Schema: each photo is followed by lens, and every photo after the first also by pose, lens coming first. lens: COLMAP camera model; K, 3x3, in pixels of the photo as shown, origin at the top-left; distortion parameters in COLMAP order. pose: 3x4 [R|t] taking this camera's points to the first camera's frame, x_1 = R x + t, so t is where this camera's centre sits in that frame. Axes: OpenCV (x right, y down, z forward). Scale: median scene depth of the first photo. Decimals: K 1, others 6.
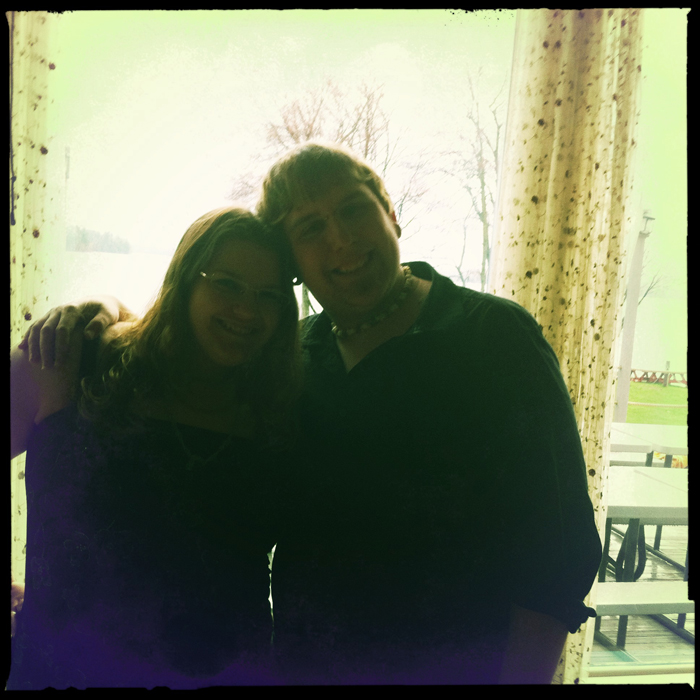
lens RADIAL K [[883.9, 0, 347.3], [0, 883.9, 364.2], [0, 0, 1]] dist [0.146083, -0.545584]
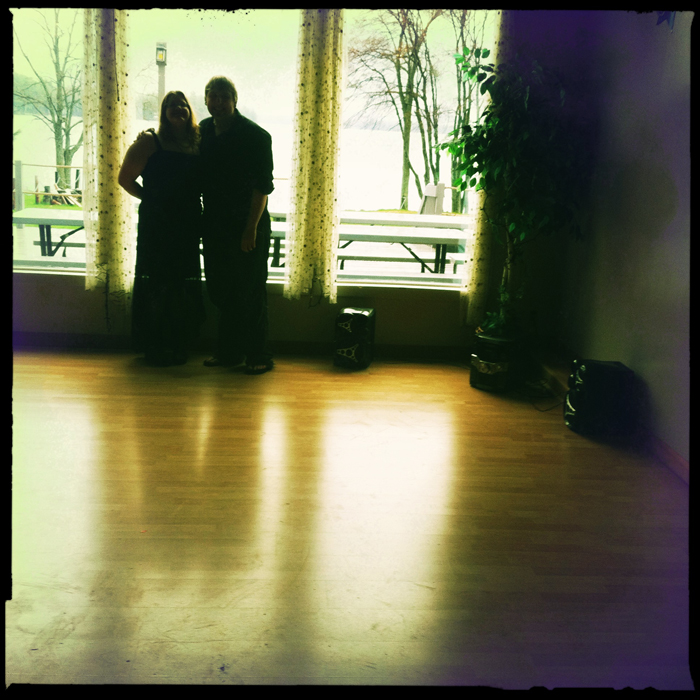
lens RADIAL K [[878.0, 0, 349.7], [0, 878.0, 370.1], [0, 0, 1]] dist [0.156678, -0.561264]
pose [[0.989957, 0.008439, -0.141119, 0.715001], [0.013266, 0.988267, 0.152159, 0.254835], [0.140748, -0.152503, 0.978229, -1.686492]]
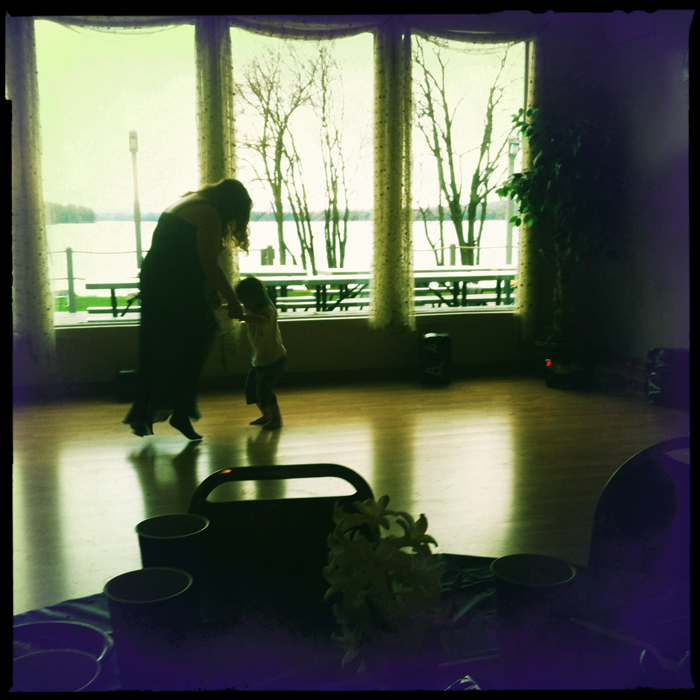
lens RADIAL K [[883.9, 0, 347.3], [0, 883.9, 364.2], [0, 0, 1]] dist [0.146083, -0.545584]
pose [[0.995544, -0.092086, 0.020318, -0.044589], [0.090744, 0.994108, 0.059278, 0.377452], [-0.025657, -0.057170, 0.998035, -2.149832]]
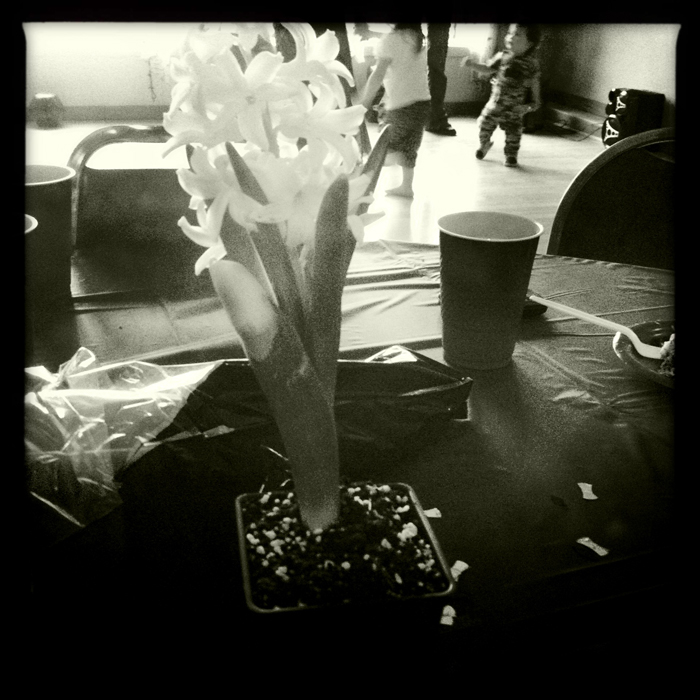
lens RADIAL K [[883.9, 0, 347.3], [0, 883.9, 364.2], [0, 0, 1]] dist [0.146083, -0.545584]
pose [[0.994833, -0.083567, 0.057653, -0.030615], [0.060533, 0.944128, 0.323973, 0.453396], [-0.081505, -0.318809, 0.944308, -2.045893]]
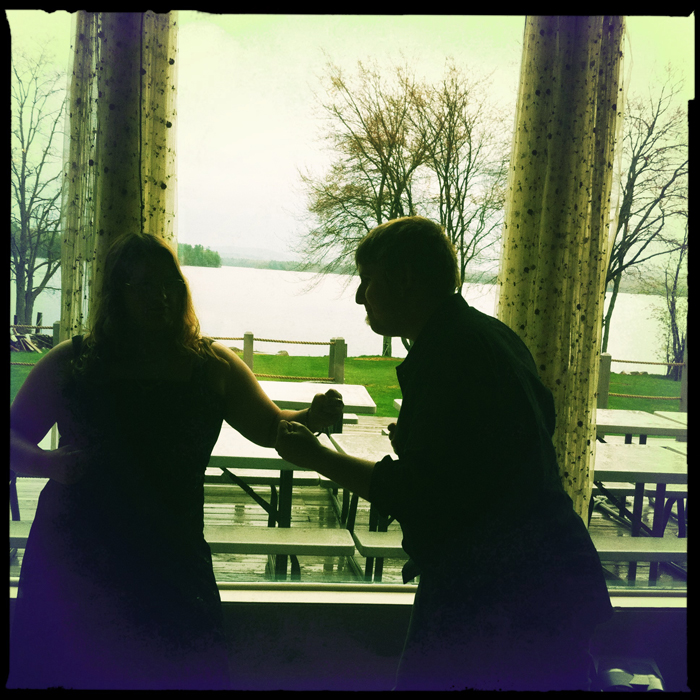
lens RADIAL K [[878.0, 0, 349.7], [0, 878.0, 370.1], [0, 0, 1]] dist [0.156678, -0.561264]
pose [[0.995438, -0.007182, -0.095136, 0.067132], [0.006964, 0.999972, -0.002619, 0.045423], [0.095152, 0.001944, 0.995461, -0.298382]]
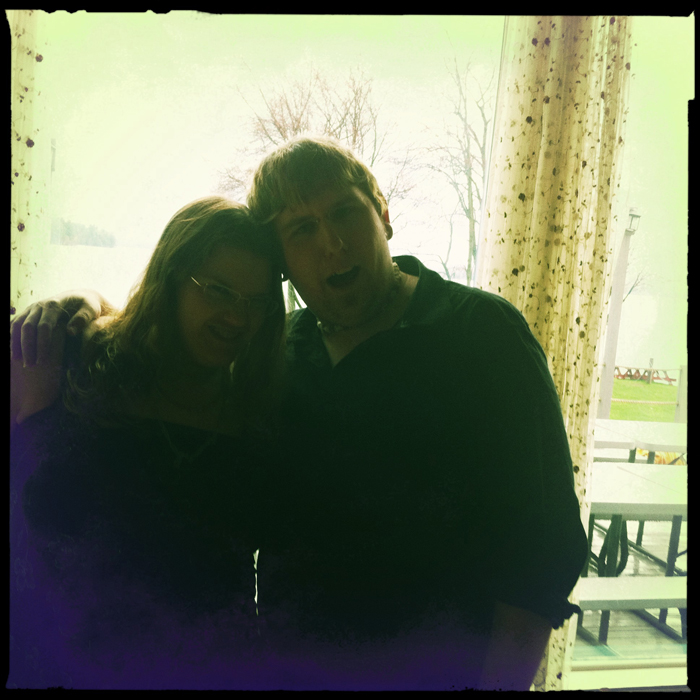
lens RADIAL K [[878.0, 0, 349.7], [0, 878.0, 370.1], [0, 0, 1]] dist [0.156678, -0.561264]
pose [[0.999808, 0.006367, 0.018543, -0.000472], [-0.006609, 0.999893, 0.013045, -0.001827], [-0.018458, -0.013165, 0.999743, 0.005935]]
